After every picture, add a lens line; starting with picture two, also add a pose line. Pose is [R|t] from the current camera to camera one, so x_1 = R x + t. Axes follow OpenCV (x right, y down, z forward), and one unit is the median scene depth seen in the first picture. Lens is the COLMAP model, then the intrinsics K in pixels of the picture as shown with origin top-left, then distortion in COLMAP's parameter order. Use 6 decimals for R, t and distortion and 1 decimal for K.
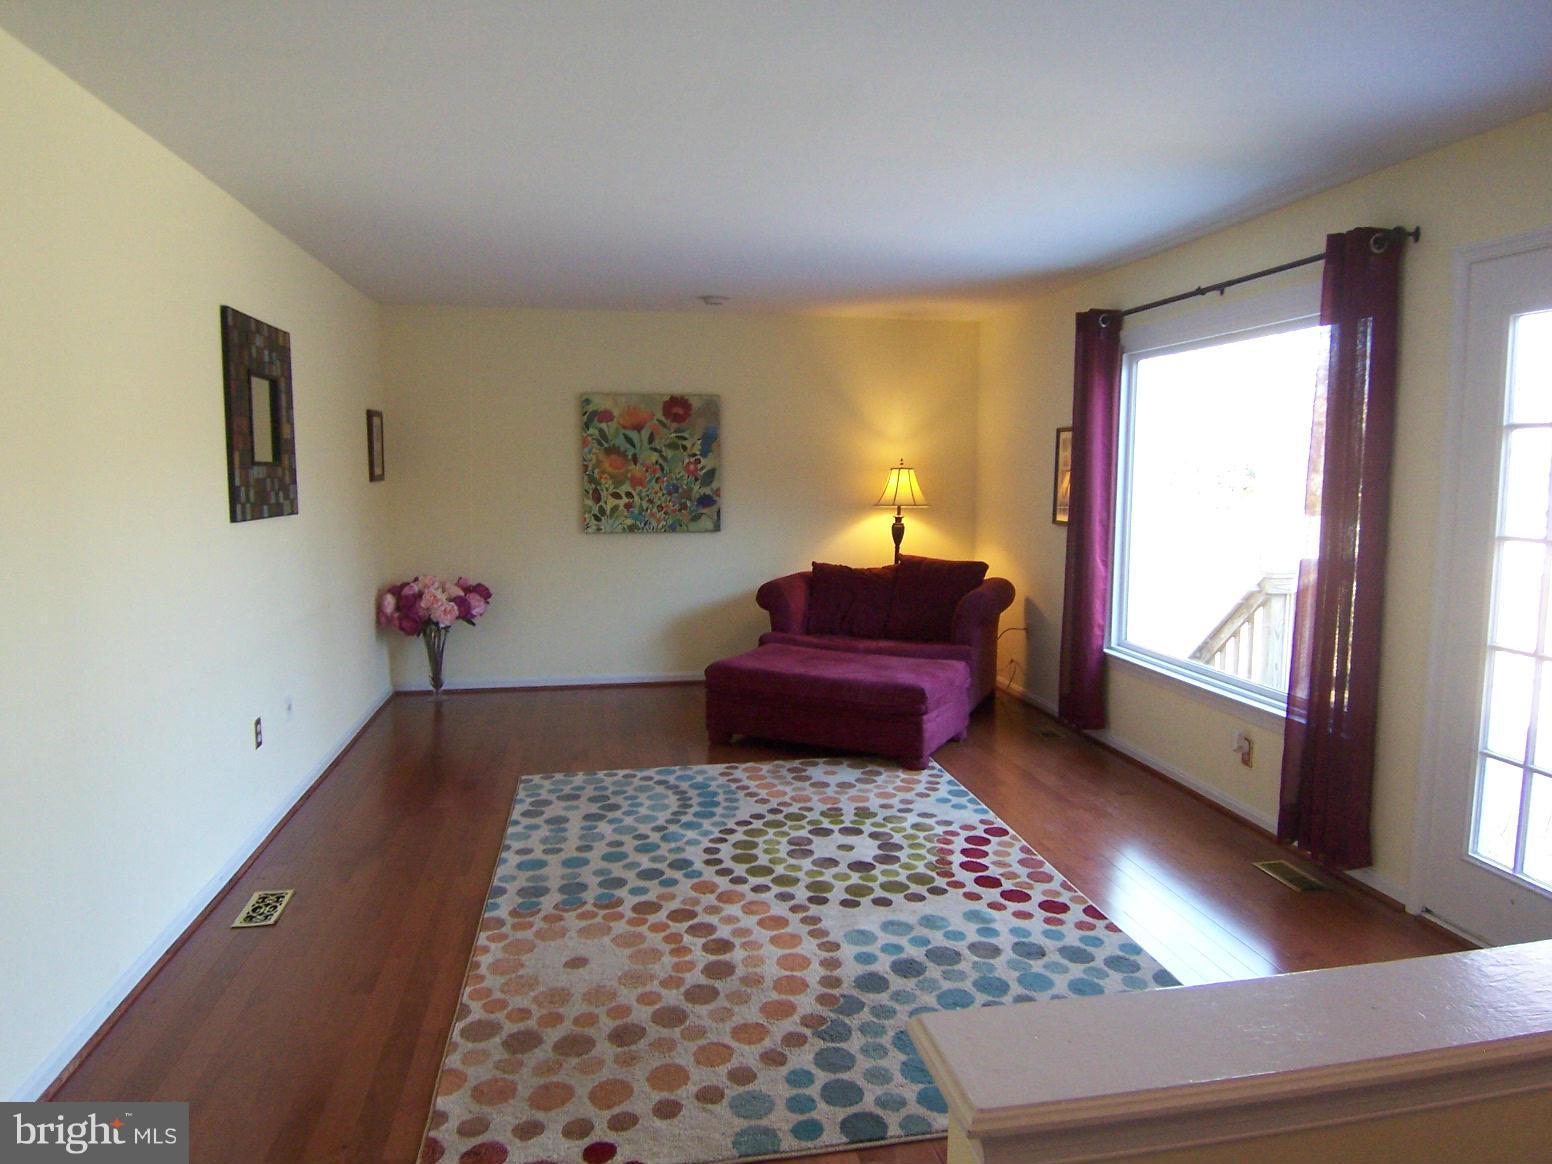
lens RADIAL K [[1026.5, 0, 773.4], [0, 1026.5, 574.3], [0, 0, 1]] dist [-0.027111, -0.015276]
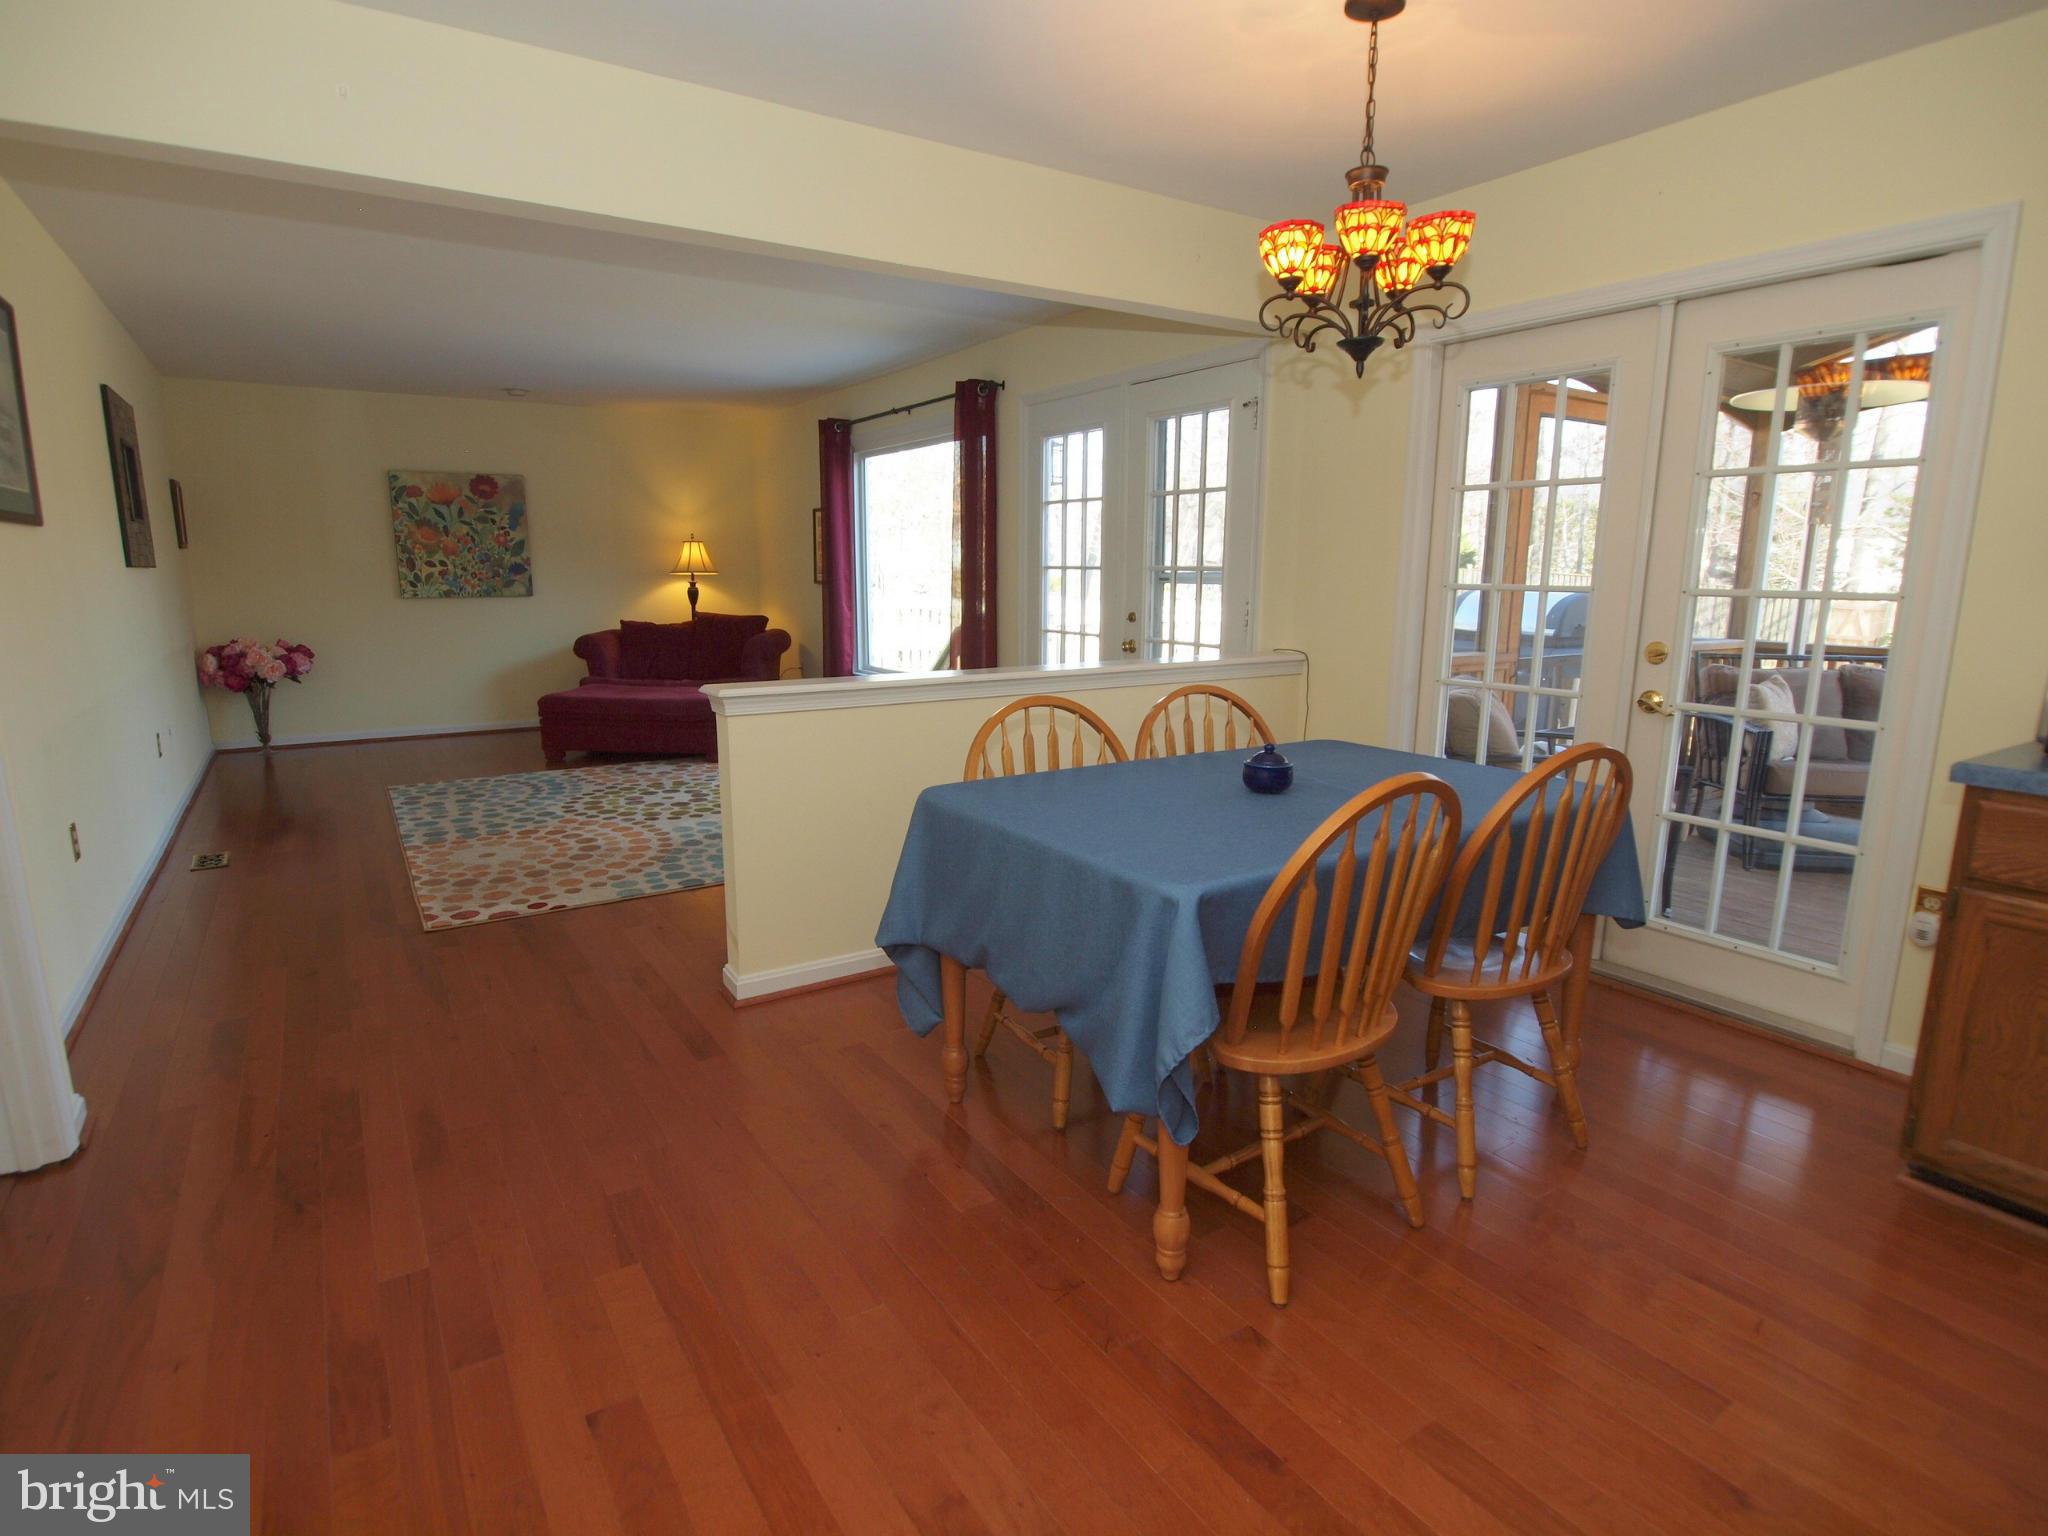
lens RADIAL K [[1082.8, 0, 1034.9], [0, 1082.8, 782.7], [0, 0, 1]] dist [-0.020062, -0.001818]
pose [[0.913065, -0.078378, 0.400211, -0.043071], [0.041224, 0.994070, 0.100629, 0.076923], [-0.405725, -0.075382, 0.910881, -0.391289]]
